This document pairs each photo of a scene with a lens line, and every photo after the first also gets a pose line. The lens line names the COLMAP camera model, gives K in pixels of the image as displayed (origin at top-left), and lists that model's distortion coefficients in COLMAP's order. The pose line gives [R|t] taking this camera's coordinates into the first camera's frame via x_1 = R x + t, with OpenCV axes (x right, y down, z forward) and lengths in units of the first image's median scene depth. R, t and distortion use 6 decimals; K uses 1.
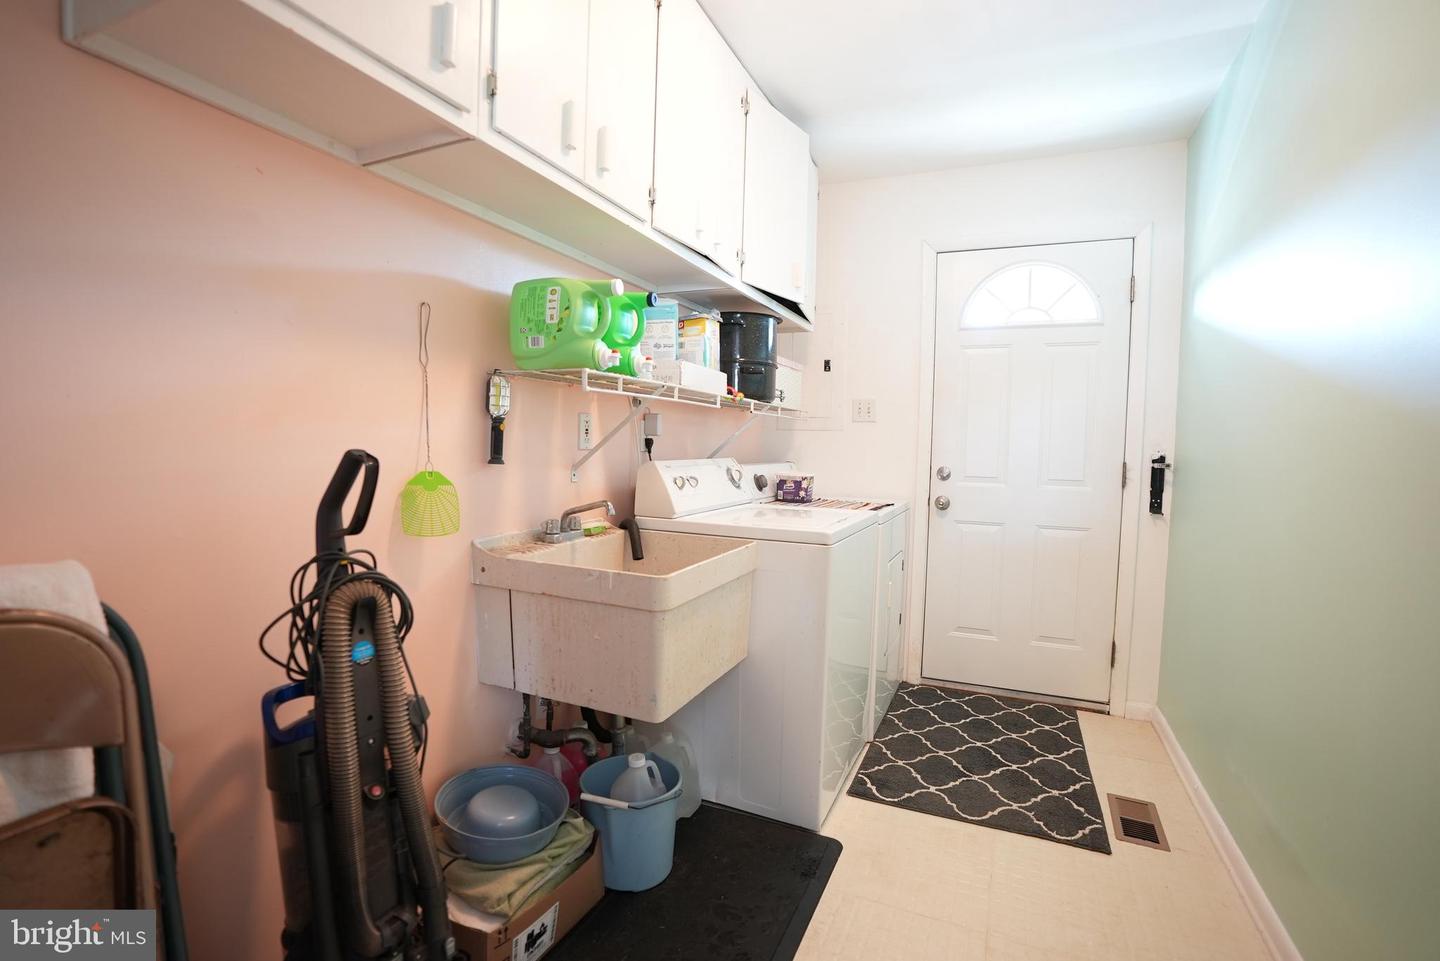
lens RADIAL K [[669.8, 0, 718.3], [0, 669.8, 485.0], [0, 0, 1]] dist [-0.068557, 0.025747]
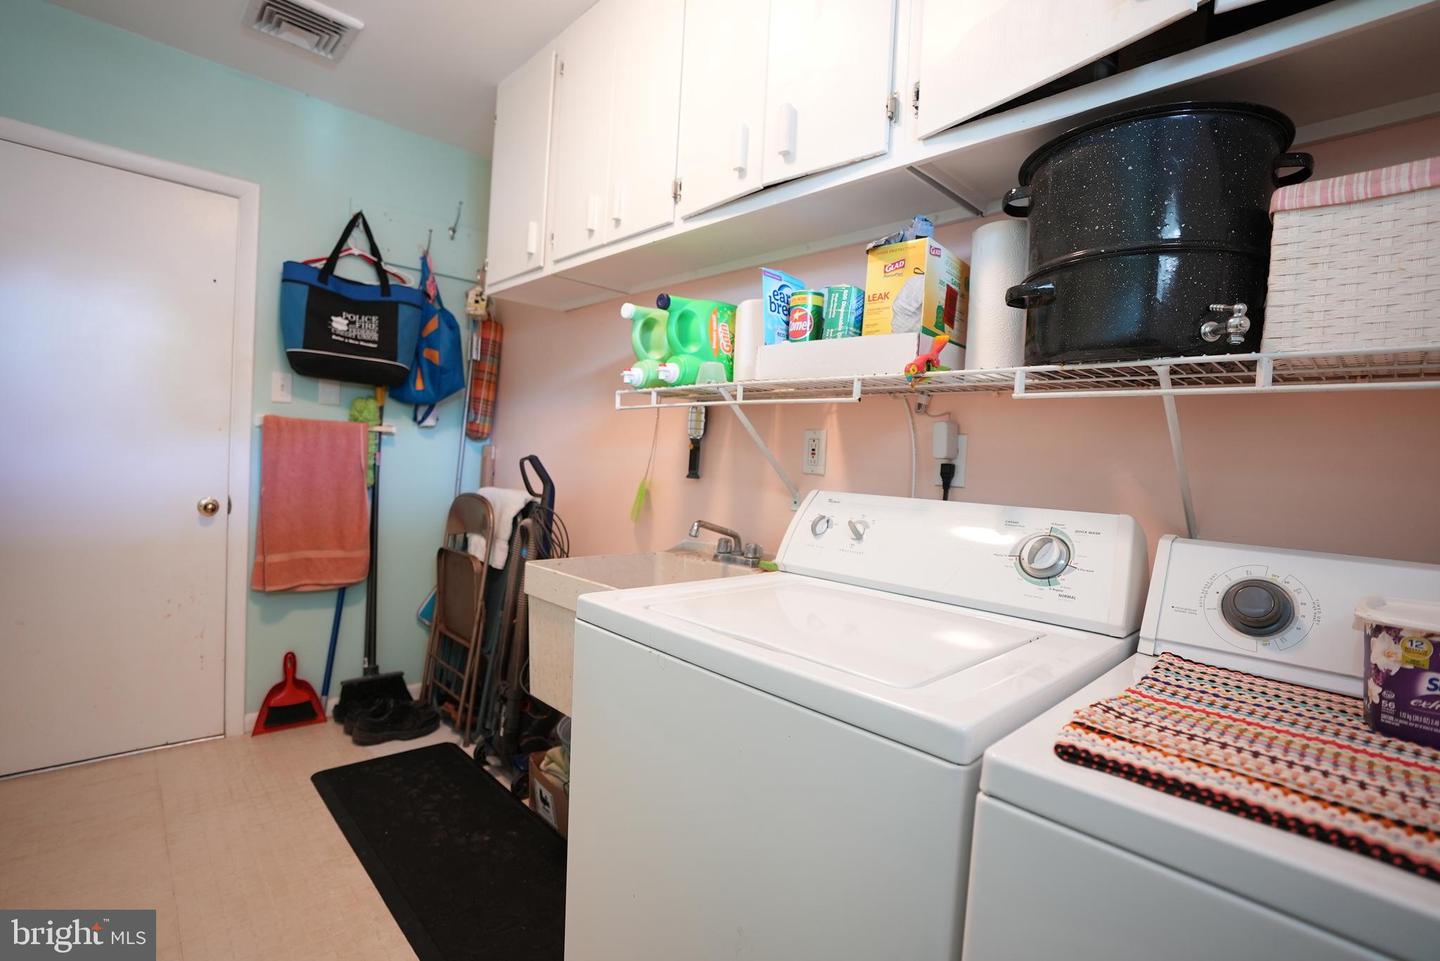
lens RADIAL K [[669.8, 0, 719.8], [0, 669.8, 481.1], [0, 0, 1]] dist [-0.068557, 0.025747]
pose [[-0.363166, -0.011896, -0.931649, 0.741892], [-0.121354, 0.992005, 0.034638, -0.071310], [0.923788, 0.125639, -0.361706, 1.452862]]
